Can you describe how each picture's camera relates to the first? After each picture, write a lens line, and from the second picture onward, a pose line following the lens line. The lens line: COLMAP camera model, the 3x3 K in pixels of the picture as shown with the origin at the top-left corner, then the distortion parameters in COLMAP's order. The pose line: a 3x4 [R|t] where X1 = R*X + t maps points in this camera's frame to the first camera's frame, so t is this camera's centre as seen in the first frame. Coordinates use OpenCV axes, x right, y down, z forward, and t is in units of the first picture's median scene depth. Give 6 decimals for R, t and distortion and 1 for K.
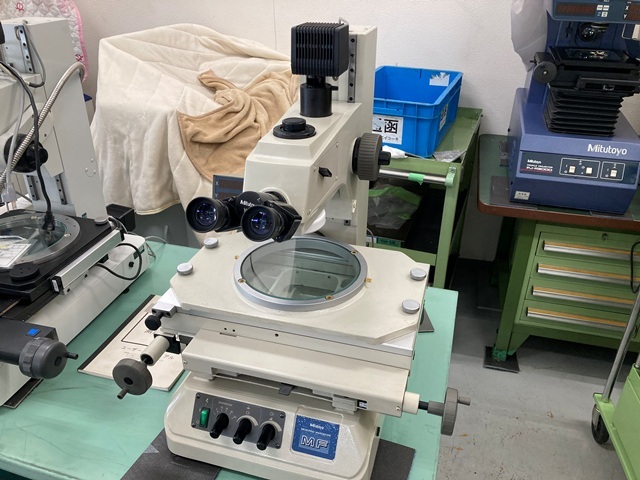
lens RADIAL K [[522.5, 0, 320.0], [0, 522.5, 240.0], [0, 0, 1]] dist [0.013397, -0.007996]
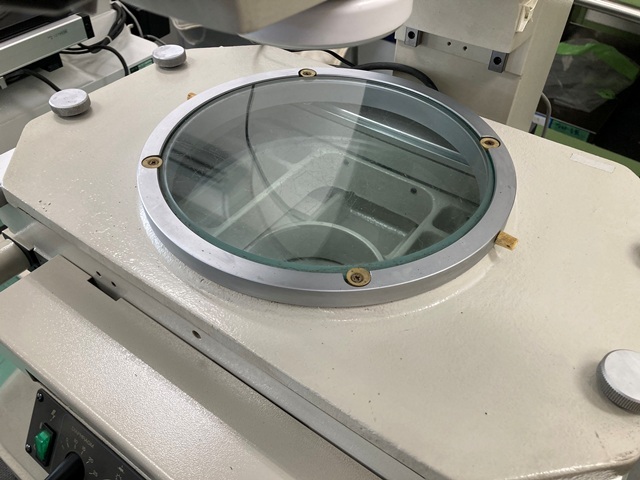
lens RADIAL K [[529.1, 0, 306.5], [0, 529.1, 254.4], [0, 0, 1]] dist [-0.011091, -0.008713]
pose [[0.938455, 0.248505, -0.239889, 0.059484], [-0.168947, 0.936028, 0.308721, 0.005474], [0.301262, -0.249192, 0.920404, 0.685312]]
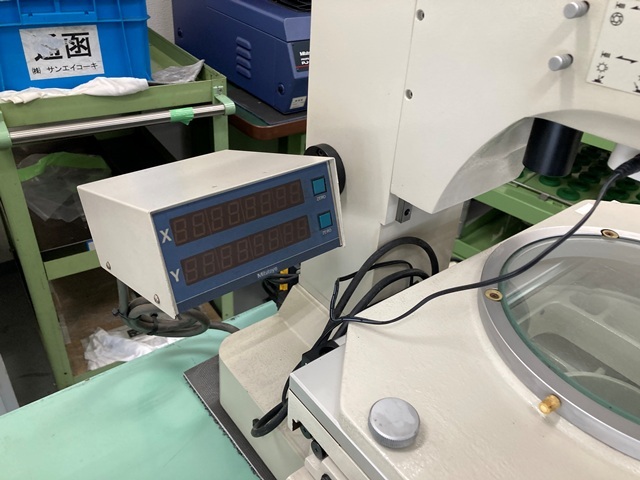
lens RADIAL K [[522.5, 0, 320.0], [0, 522.5, 240.0], [0, 0, 1]] dist [0.013397, -0.007996]
pose [[0.579522, -0.421739, 0.697346, -0.458702], [0.333410, 0.903492, 0.269335, -0.203509], [-0.743635, 0.076417, 0.664205, 0.983042]]
